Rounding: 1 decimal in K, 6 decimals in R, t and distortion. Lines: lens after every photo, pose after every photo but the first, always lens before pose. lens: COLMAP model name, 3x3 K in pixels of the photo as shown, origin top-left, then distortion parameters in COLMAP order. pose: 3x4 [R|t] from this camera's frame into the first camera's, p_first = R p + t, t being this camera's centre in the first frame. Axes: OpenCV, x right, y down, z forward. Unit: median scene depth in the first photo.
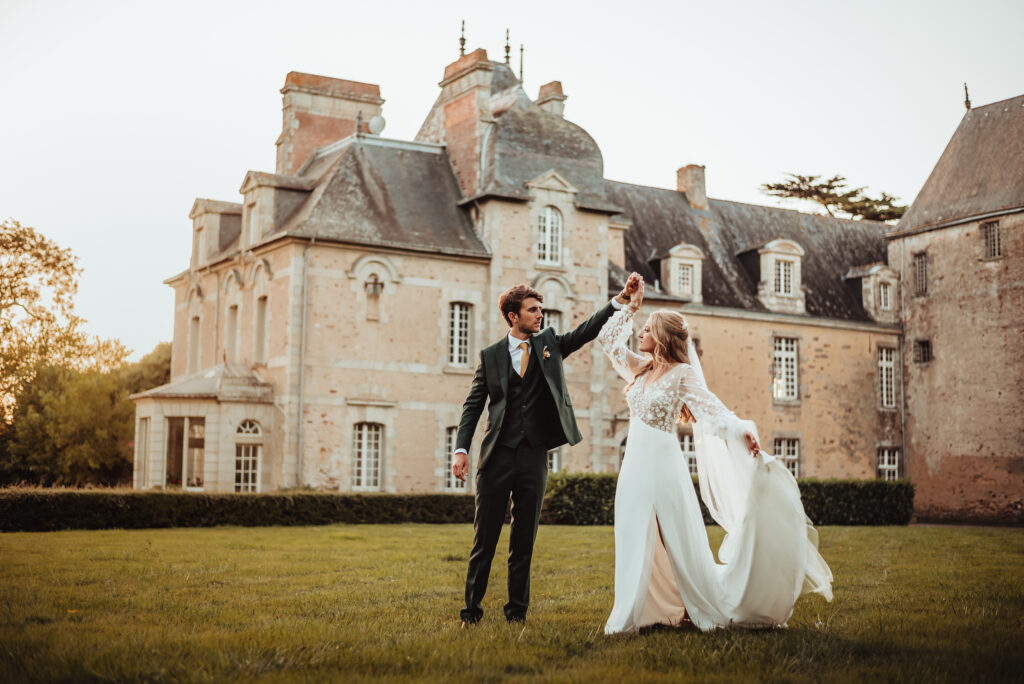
lens RADIAL K [[1512.6, 0, 512.0], [0, 1512.6, 342.0], [0, 0, 1]] dist [-0.103324, 0.077148]
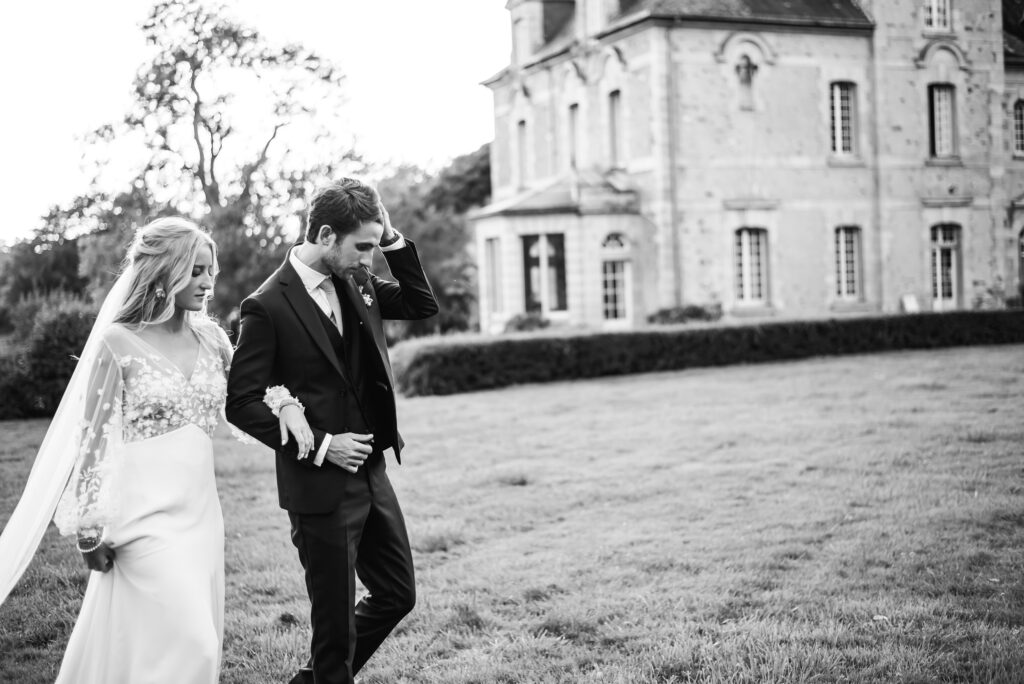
lens RADIAL K [[1512.6, 0, 512.0], [0, 1512.6, 342.0], [0, 0, 1]] dist [-0.103324, 0.077148]
pose [[0.988878, -0.050728, -0.139808, -0.110390], [0.068974, 0.989253, 0.128919, -0.002804], [0.131766, -0.137129, 0.981750, 0.118823]]
